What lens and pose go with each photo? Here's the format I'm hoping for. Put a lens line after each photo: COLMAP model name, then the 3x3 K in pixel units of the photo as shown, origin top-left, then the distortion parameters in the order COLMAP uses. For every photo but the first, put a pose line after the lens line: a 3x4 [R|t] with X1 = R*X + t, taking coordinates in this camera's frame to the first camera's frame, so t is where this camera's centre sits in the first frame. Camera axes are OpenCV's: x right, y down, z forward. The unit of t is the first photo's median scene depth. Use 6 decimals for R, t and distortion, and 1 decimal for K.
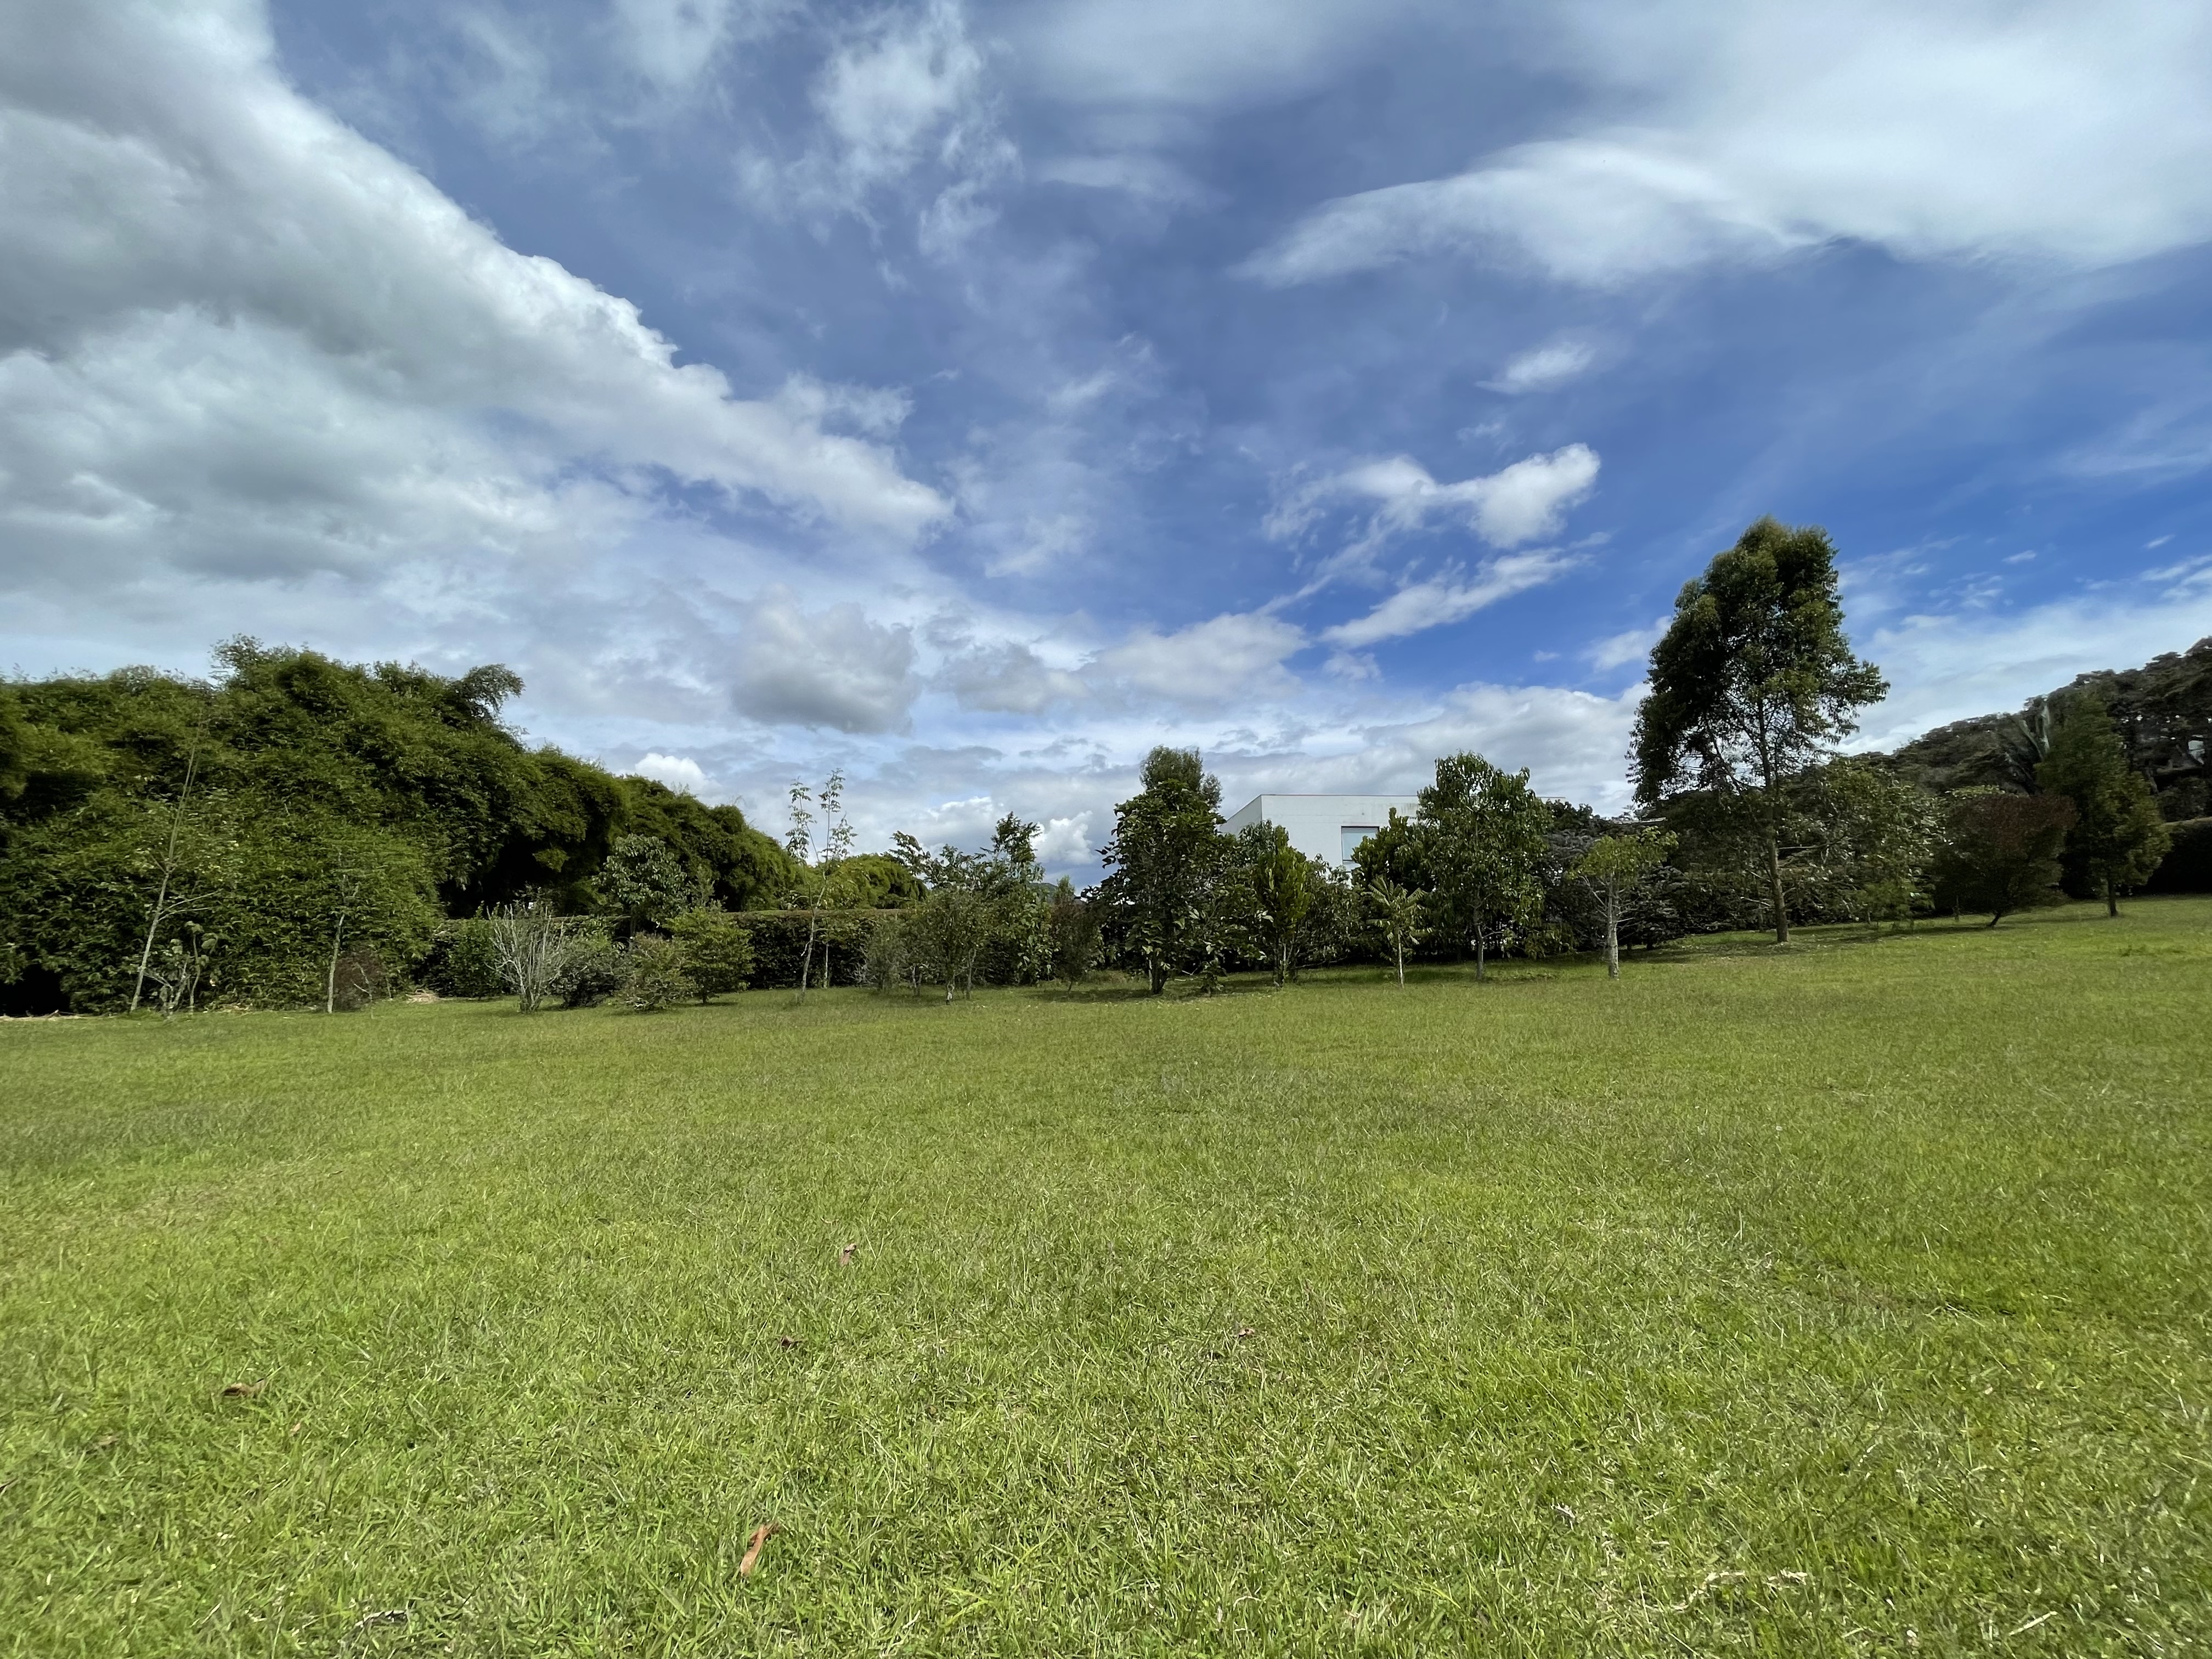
lens RADIAL K [[895.9, 0, 1105.8], [0, 895.9, 820.1], [0, 0, 1]] dist [-0.002846, 0.000247]
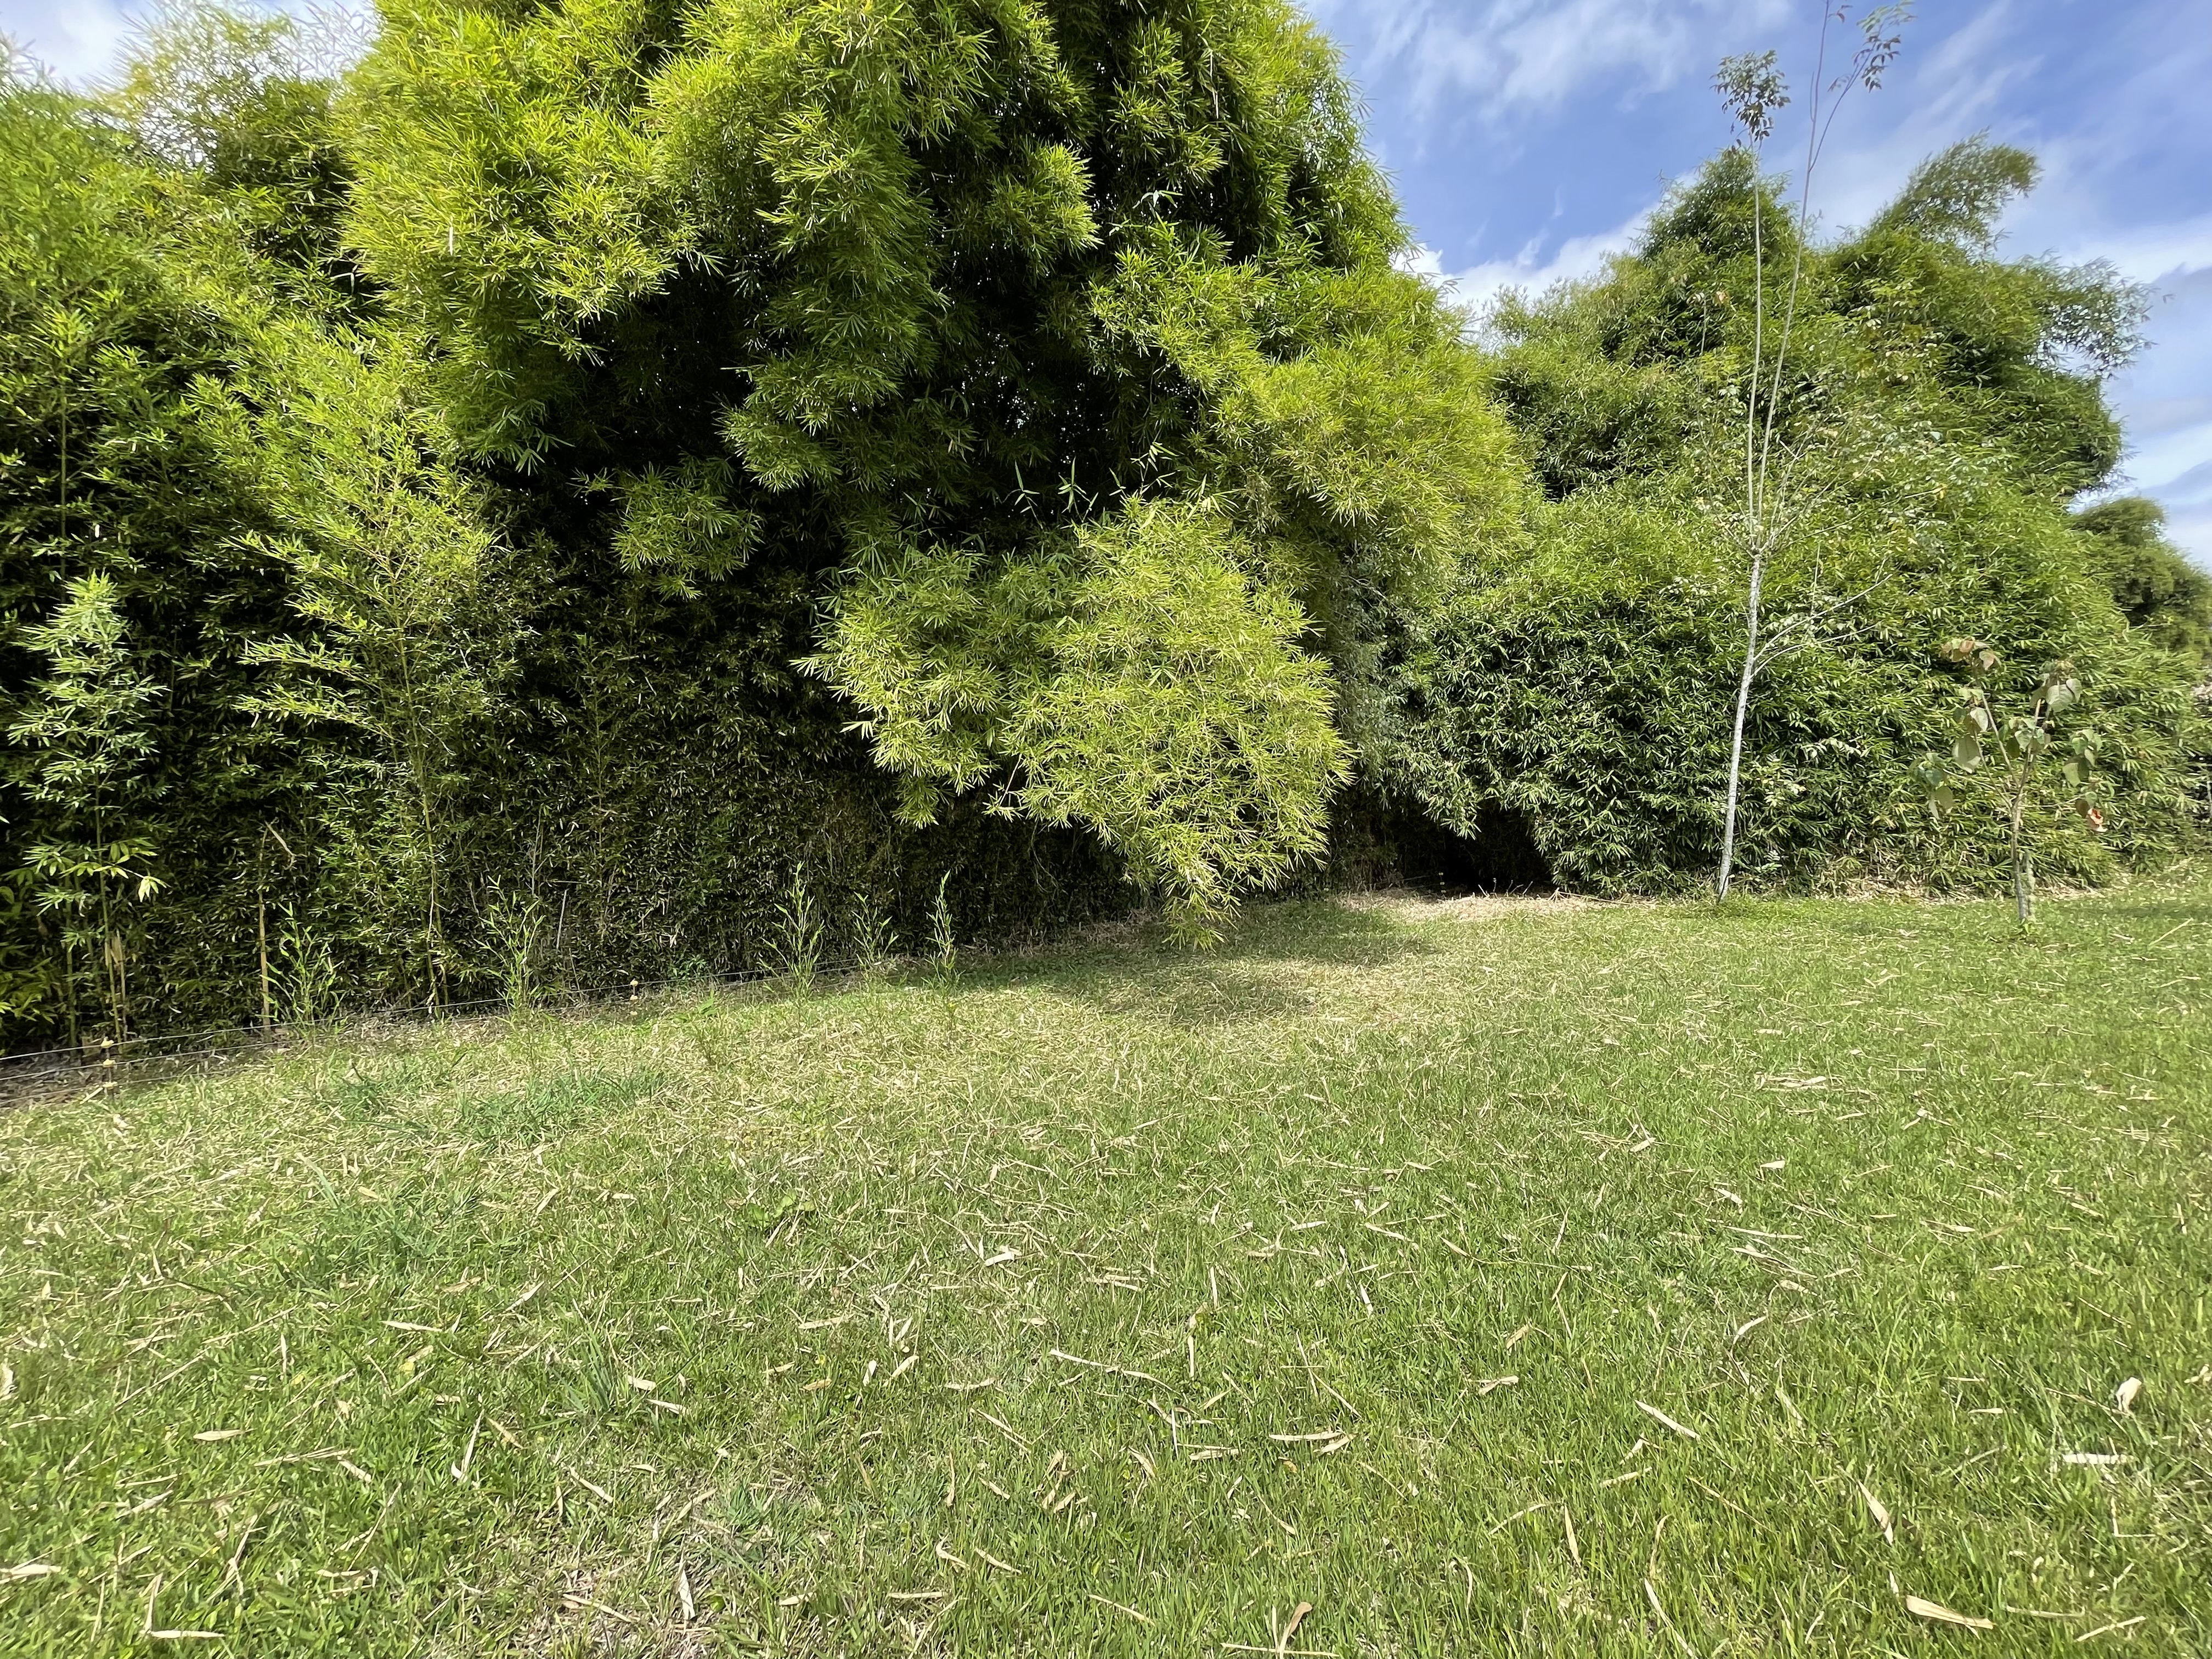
lens RADIAL K [[895.9, 0, 1106.7], [0, 895.9, 831.5], [0, 0, 1]] dist [-0.002846, 0.000247]
pose [[0.542826, -0.017792, -0.839657, -0.741419], [0.164338, 0.982699, 0.085419, 0.083214], [0.823610, -0.184355, 0.536358, 0.446971]]
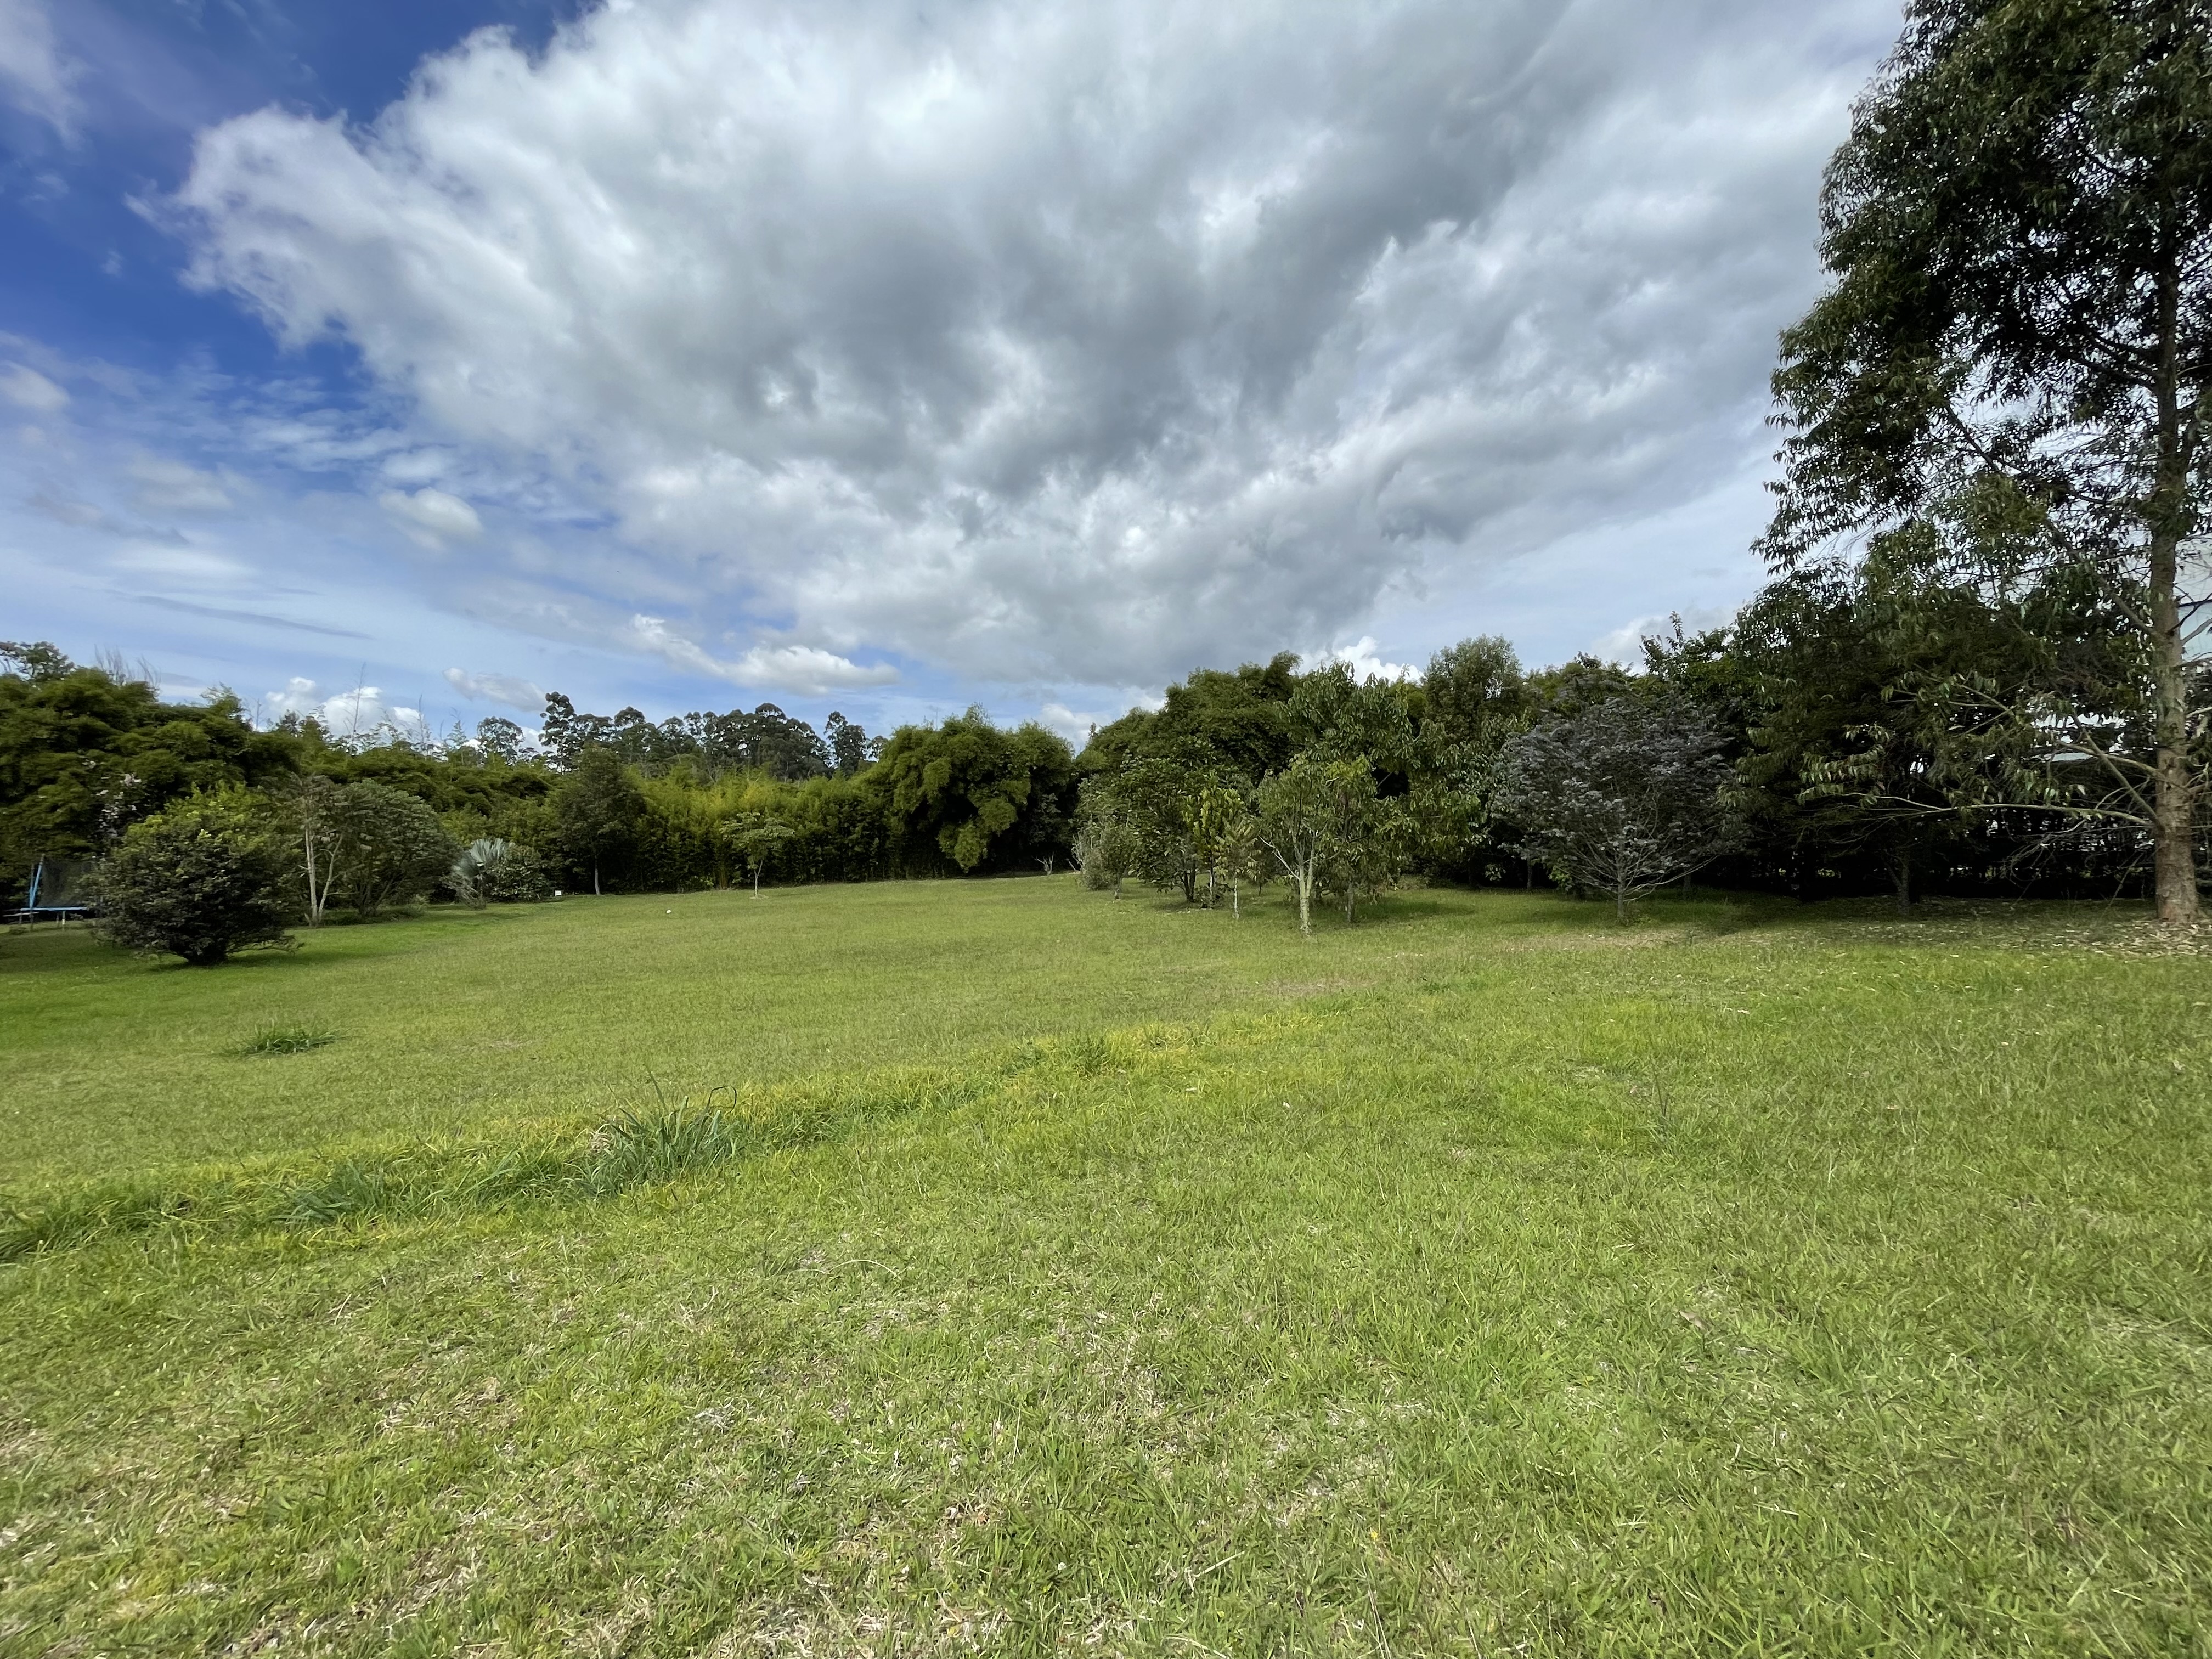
lens RADIAL K [[895.9, 0, 1108.9], [0, 895.9, 815.9], [0, 0, 1]] dist [-0.002846, 0.000247]
pose [[0.201827, -0.004770, -0.979410, 1.006644], [0.174963, 0.984079, 0.031262, 0.003145], [0.963667, -0.177670, 0.199448, 0.497143]]
